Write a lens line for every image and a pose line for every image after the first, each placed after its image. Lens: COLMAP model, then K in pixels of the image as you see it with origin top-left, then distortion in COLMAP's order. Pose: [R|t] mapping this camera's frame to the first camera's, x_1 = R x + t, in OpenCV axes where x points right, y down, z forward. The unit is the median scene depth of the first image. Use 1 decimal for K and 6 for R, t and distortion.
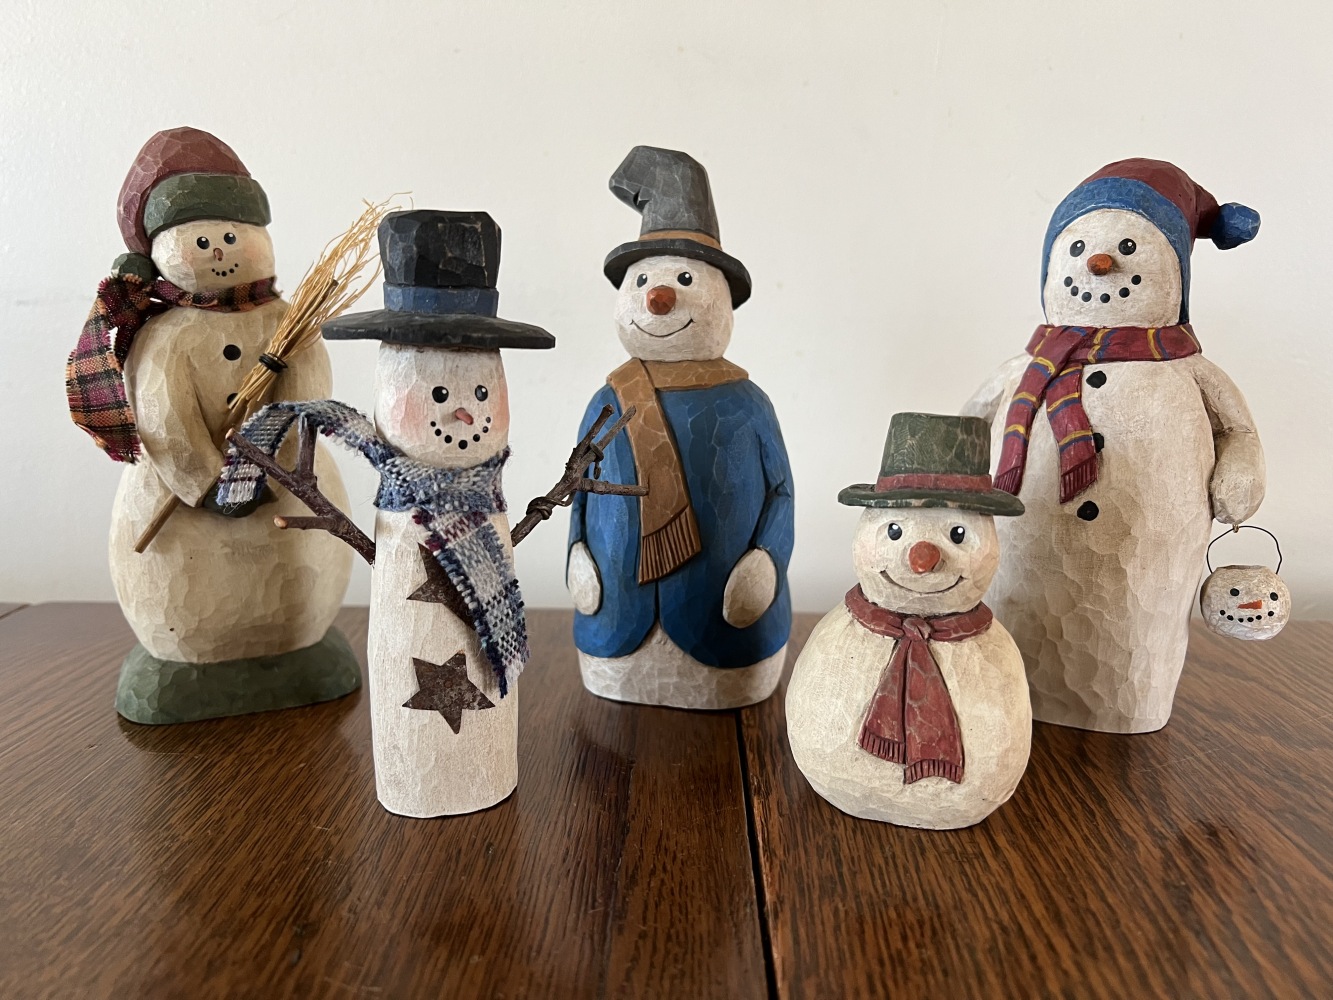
lens RADIAL K [[1007.6, 0, 659.7], [0, 1007.6, 505.7], [0, 0, 1]] dist [-0.002324, -0.022132]
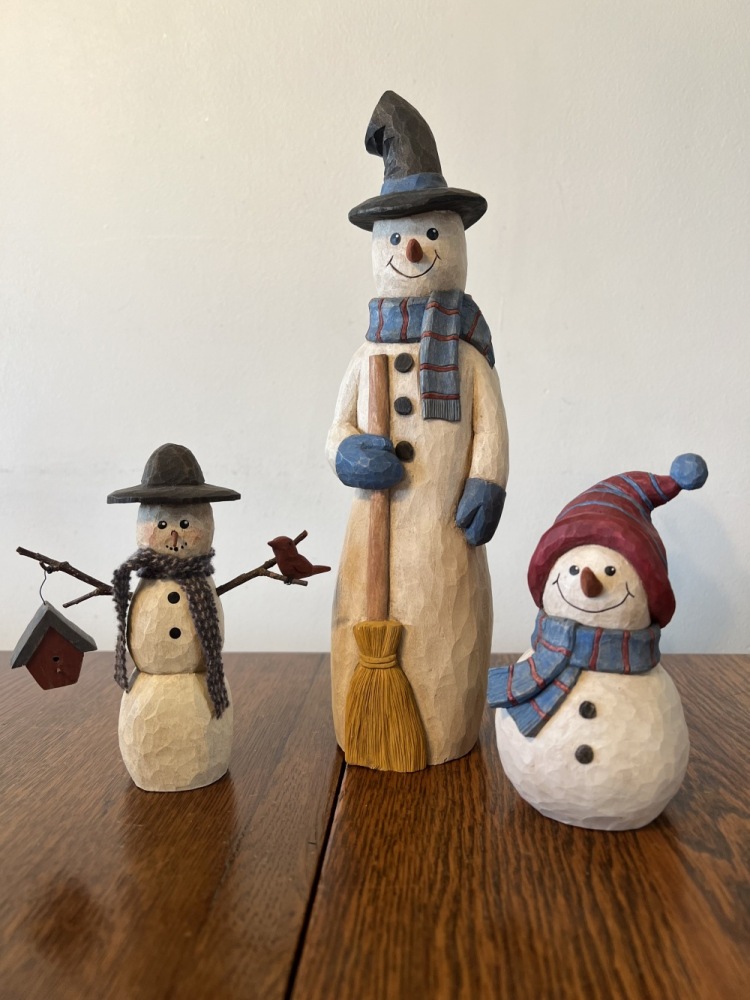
lens RADIAL K [[755.9, 0, 384.9], [0, 755.9, 502.6], [0, 0, 1]] dist [-0.002324, -0.022132]
pose [[0.999371, -0.017376, -0.030918, 0.220496], [0.013884, 0.993861, -0.109760, -0.008492], [0.032635, 0.109262, 0.993477, -0.476474]]
